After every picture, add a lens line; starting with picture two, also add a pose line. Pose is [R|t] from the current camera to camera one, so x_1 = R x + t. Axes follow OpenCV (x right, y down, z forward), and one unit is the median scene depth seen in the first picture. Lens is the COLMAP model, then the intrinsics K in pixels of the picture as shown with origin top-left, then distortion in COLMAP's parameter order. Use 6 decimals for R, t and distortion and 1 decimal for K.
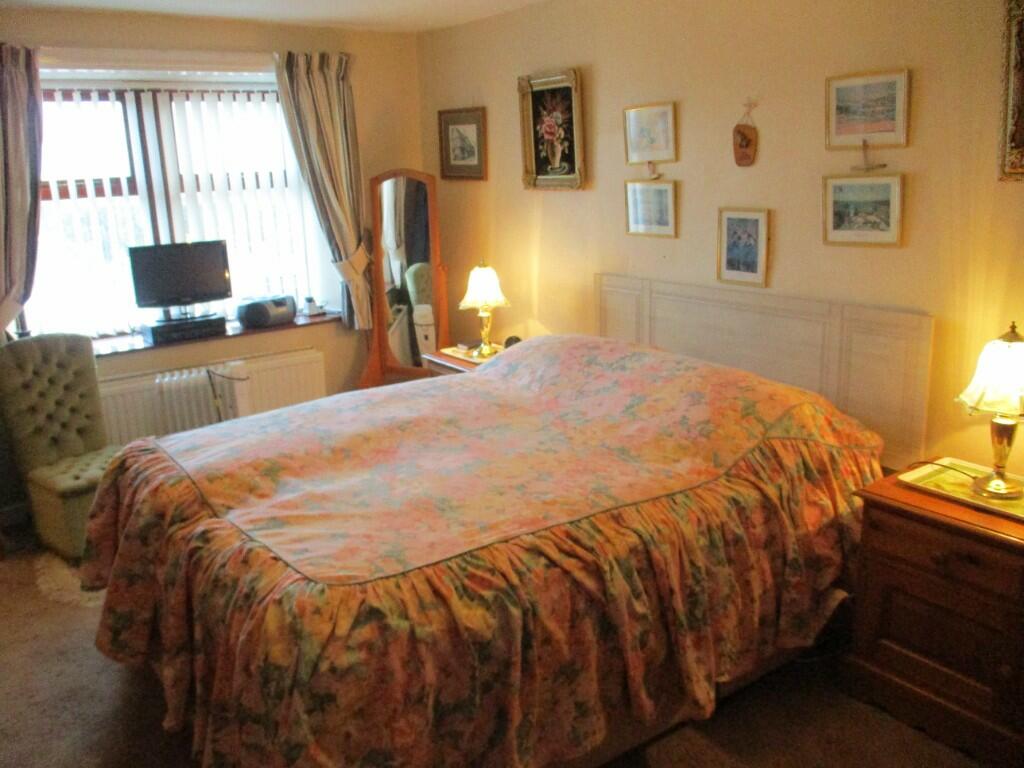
lens RADIAL K [[873.3, 0, 507.3], [0, 873.3, 381.6], [0, 0, 1]] dist [-0.023298, 0.038138]
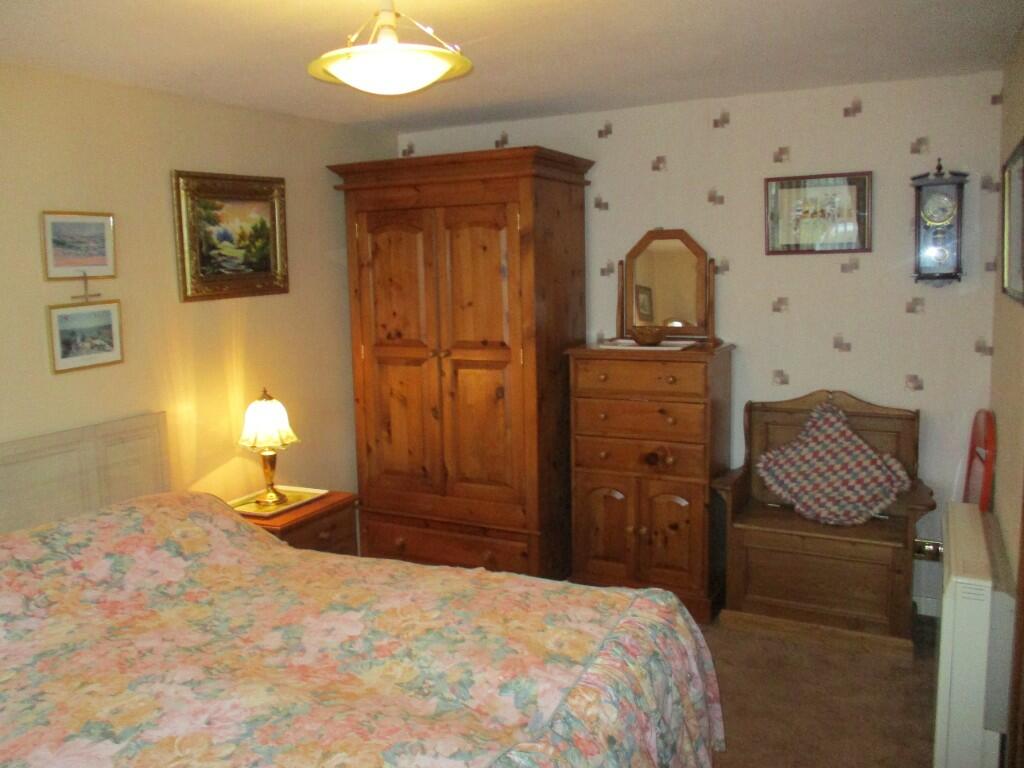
lens RADIAL K [[873.3, 0, 504.9], [0, 873.3, 385.2], [0, 0, 1]] dist [-0.023298, 0.038138]
pose [[-0.469630, -0.071834, 0.879936, -0.779095], [0.261149, 0.940781, 0.216179, -0.236227], [-0.843355, 0.331318, -0.423060, 1.035635]]
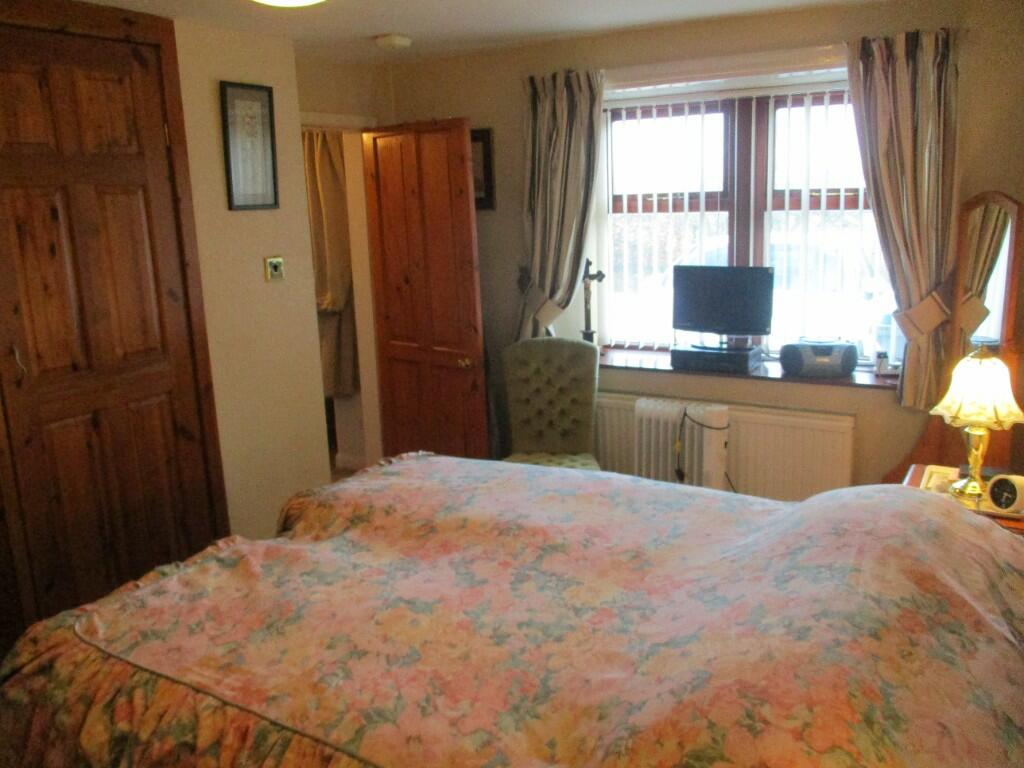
lens RADIAL K [[873.3, 0, 509.4], [0, 873.3, 379.8], [0, 0, 1]] dist [-0.023298, 0.038138]
pose [[0.418603, 0.217503, -0.881739, 0.563727], [-0.203482, 0.968676, 0.142346, -0.198945], [0.885080, 0.119832, 0.449749, 0.628126]]
